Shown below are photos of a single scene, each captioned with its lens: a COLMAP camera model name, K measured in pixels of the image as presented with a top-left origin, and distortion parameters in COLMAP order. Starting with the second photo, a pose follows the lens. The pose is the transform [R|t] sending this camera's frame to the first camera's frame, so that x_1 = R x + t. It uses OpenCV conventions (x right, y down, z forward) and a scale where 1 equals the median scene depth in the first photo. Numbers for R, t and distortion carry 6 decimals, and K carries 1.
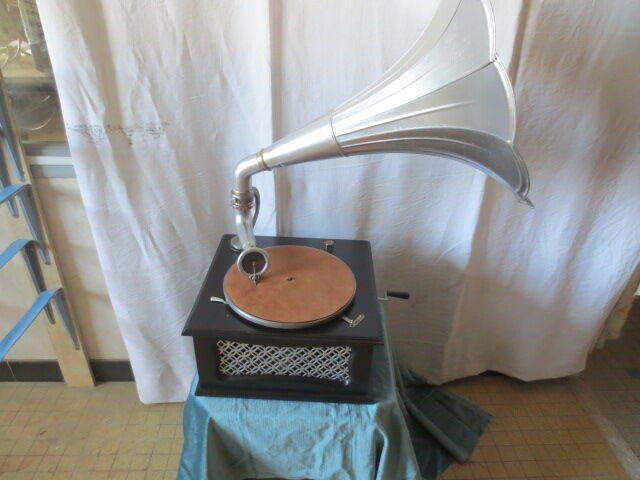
lens RADIAL K [[454.5, 0, 321.5], [0, 454.5, 238.7], [0, 0, 1]] dist [-0.030471, 0.005169]
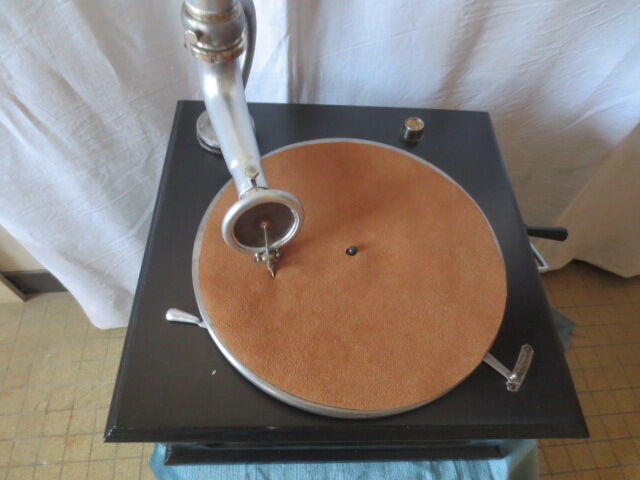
lens RADIAL K [[454.5, 0, 317.9], [0, 454.5, 246.0], [0, 0, 1]] dist [-0.030471, 0.005169]
pose [[0.999049, -0.022739, 0.037201, -0.106597], [0.002981, 0.886855, 0.462038, -0.099680], [-0.043498, -0.461488, 0.886080, 0.582377]]
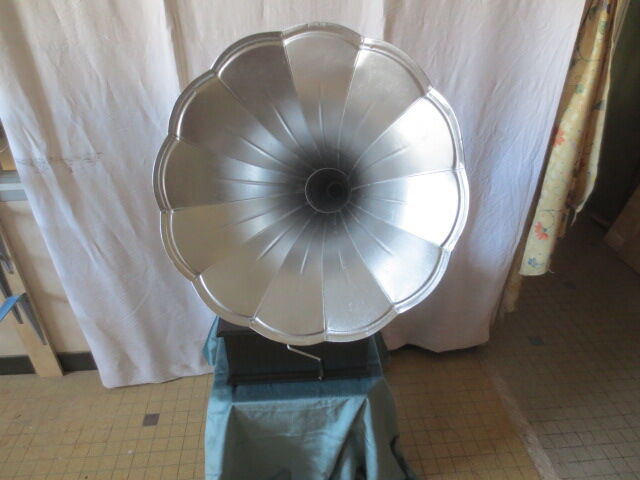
lens RADIAL K [[457.0, 0, 318.7], [0, 457.0, 241.2], [0, 0, 1]] dist [0.005230, -0.017048]
pose [[0.998731, -0.048879, 0.012171, 0.219485], [0.048480, 0.998340, 0.031108, -0.030152], [-0.013672, -0.030478, 0.999442, -0.241895]]
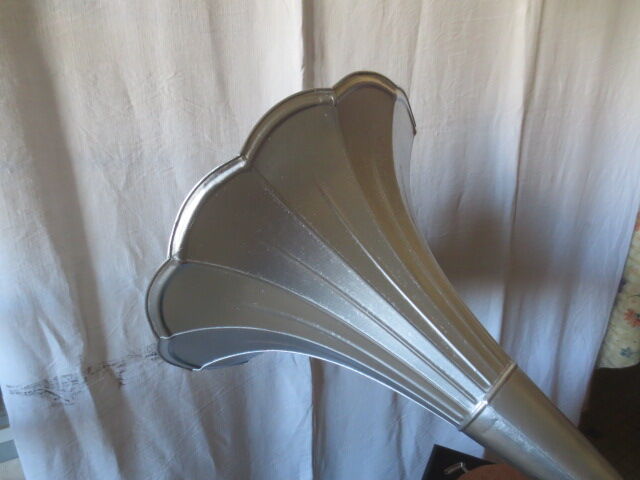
lens RADIAL K [[454.5, 0, 322.5], [0, 454.5, 240.0], [0, 0, 1]] dist [-0.030471, 0.005169]
pose [[0.883481, -0.168238, 0.437215, -0.425622], [0.254646, 0.955833, -0.146764, -0.244795], [-0.393213, 0.240998, 0.887301, 0.304077]]
